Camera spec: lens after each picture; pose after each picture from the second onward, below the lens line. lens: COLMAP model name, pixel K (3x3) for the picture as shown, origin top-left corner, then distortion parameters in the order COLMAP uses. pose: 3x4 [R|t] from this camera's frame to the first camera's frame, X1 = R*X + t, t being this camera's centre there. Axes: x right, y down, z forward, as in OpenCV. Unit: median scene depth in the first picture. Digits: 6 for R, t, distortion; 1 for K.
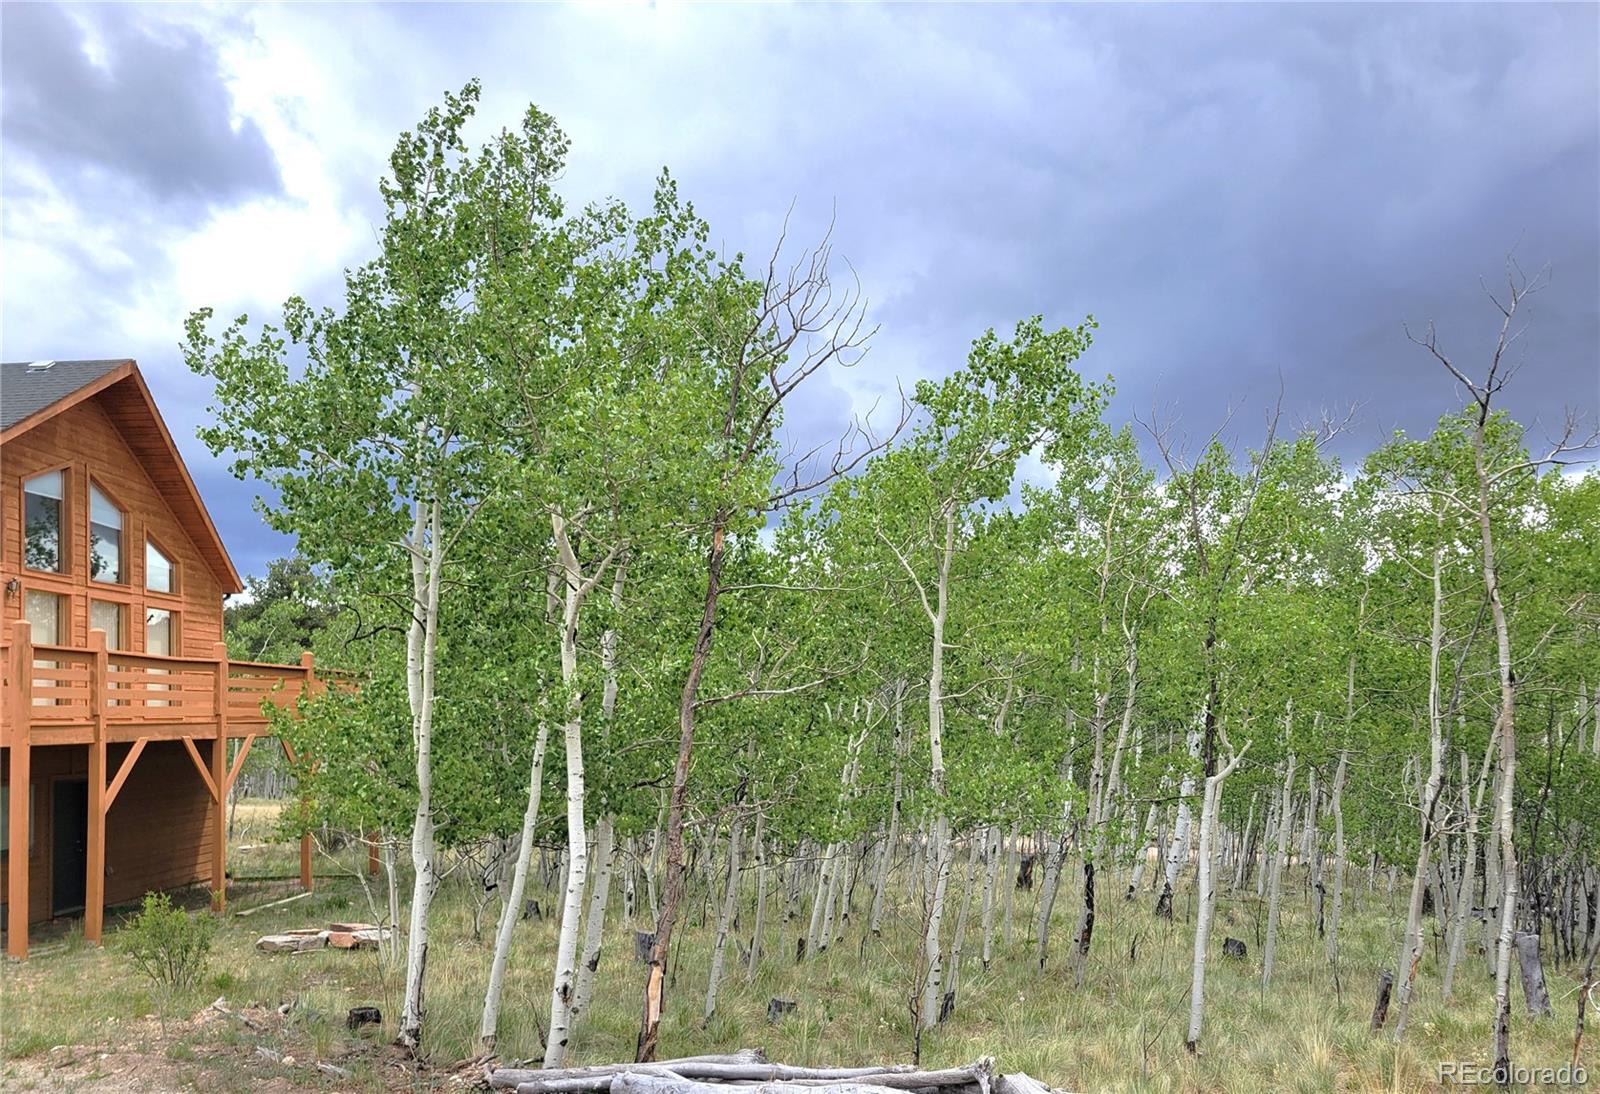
lens RADIAL K [[1602.5, 0, 797.3], [0, 1602.5, 545.8], [0, 0, 1]] dist [0.019245, 0.000000]
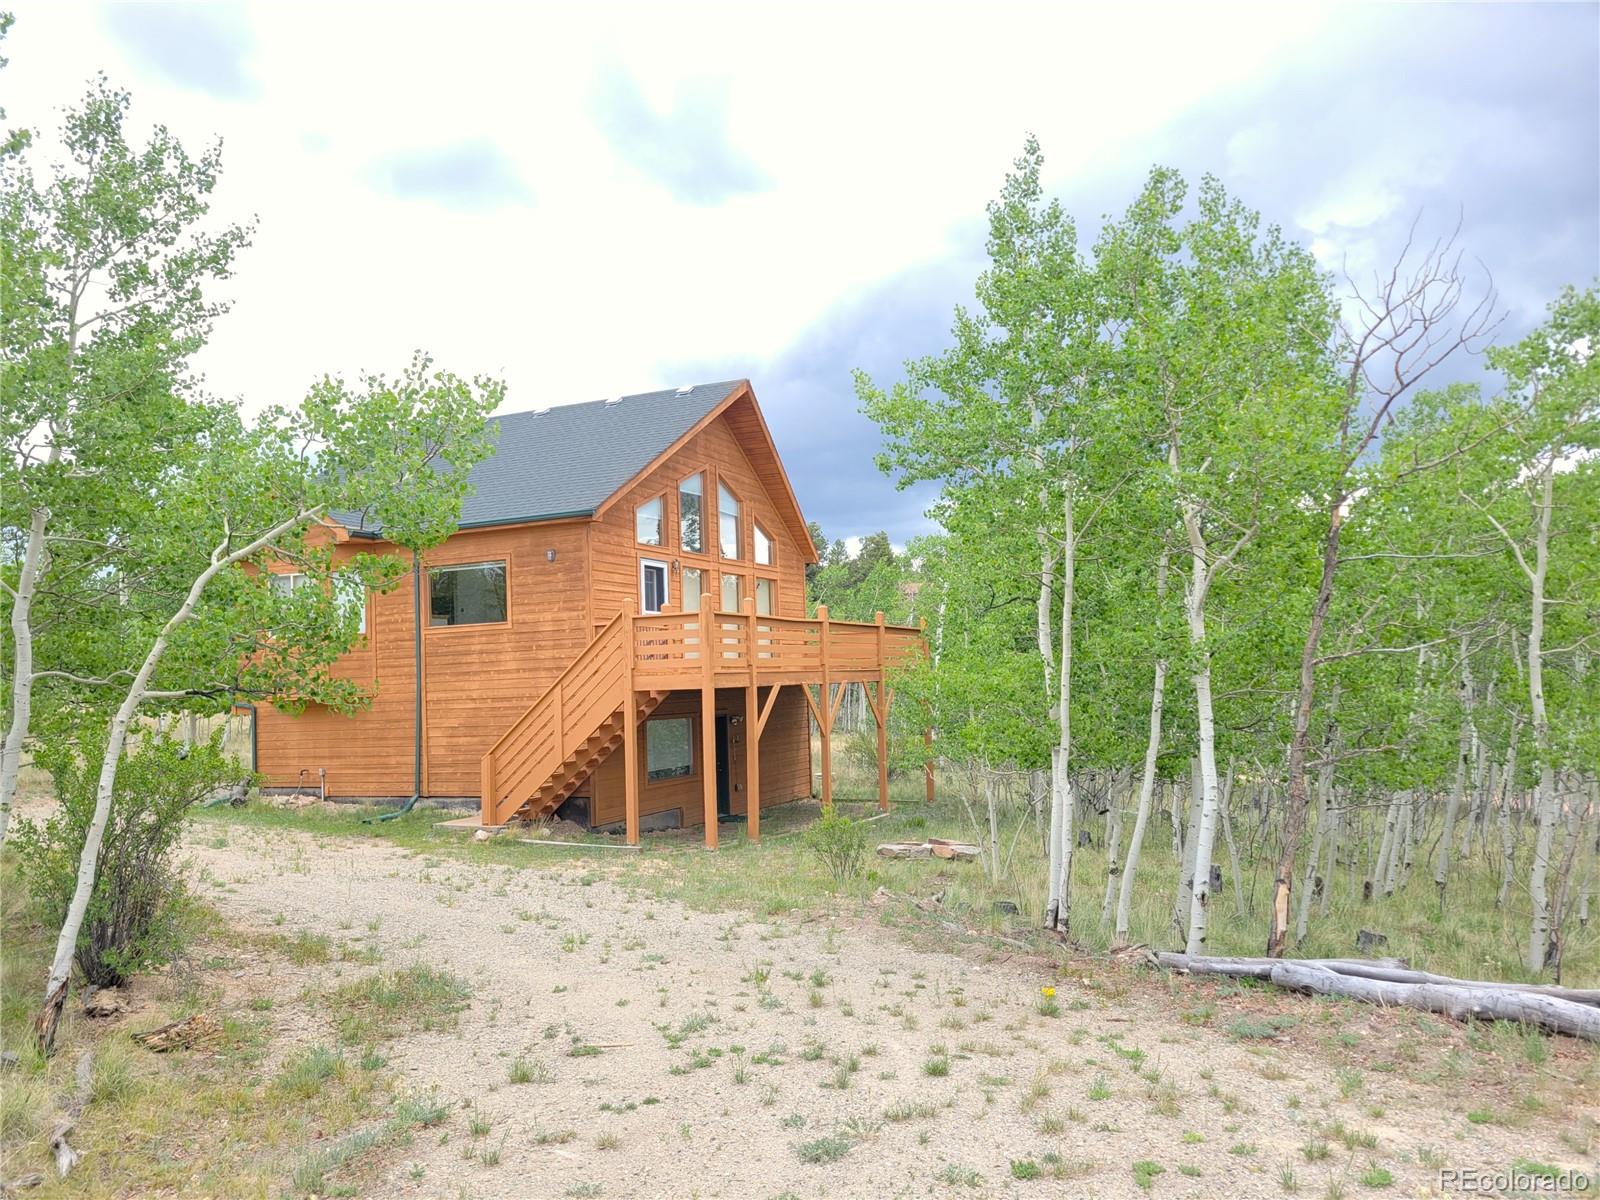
lens RADIAL K [[1254.8, 0, 804.4], [0, 1254.8, 608.5], [0, 0, 1]] dist [0.033269, -0.006363]
pose [[0.894785, -0.017599, -0.446150, 0.048533], [0.042690, 0.998017, 0.046248, 0.015501], [0.444451, -0.060428, 0.893763, 0.124207]]
